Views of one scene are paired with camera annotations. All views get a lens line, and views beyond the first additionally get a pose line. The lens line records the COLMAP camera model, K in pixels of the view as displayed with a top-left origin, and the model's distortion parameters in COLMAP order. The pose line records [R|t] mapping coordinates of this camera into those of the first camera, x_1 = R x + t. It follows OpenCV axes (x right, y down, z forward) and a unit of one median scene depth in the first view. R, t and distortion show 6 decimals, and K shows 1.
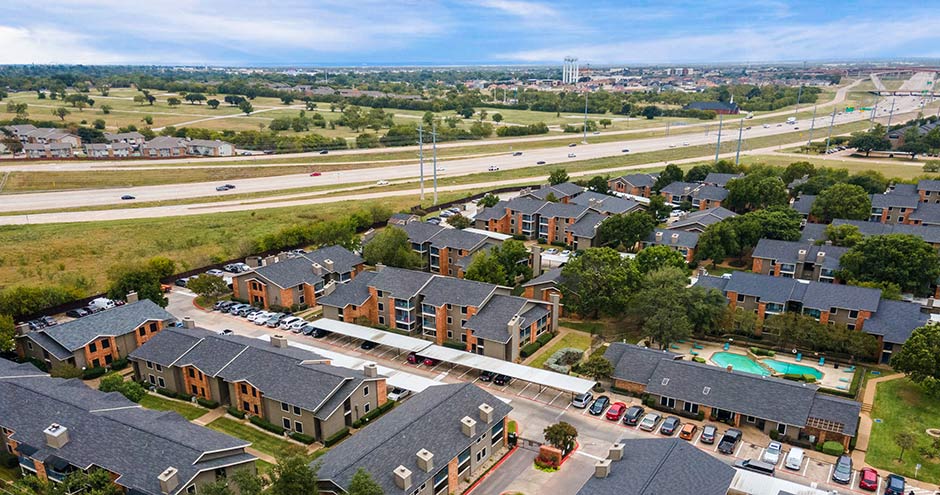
lens RADIAL K [[738.8, 0, 466.8], [0, 738.8, 247.6], [0, 0, 1]] dist [0.062834, 0.005536]
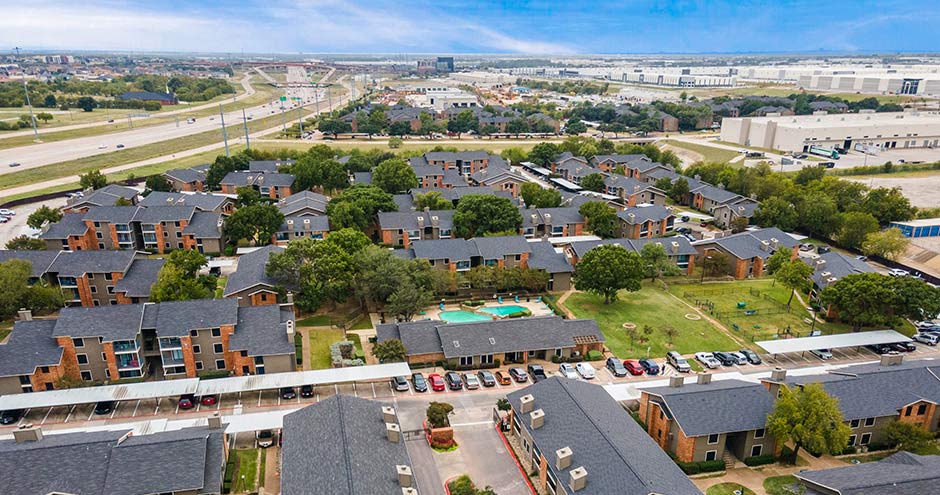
lens RADIAL K [[738.8, 0, 466.8], [0, 738.8, 247.6], [0, 0, 1]] dist [0.062834, 0.005536]
pose [[0.714249, -0.165411, 0.680064, -0.367263], [0.157778, 0.984713, 0.073801, -0.030434], [-0.681875, 0.054587, 0.729429, 0.163764]]
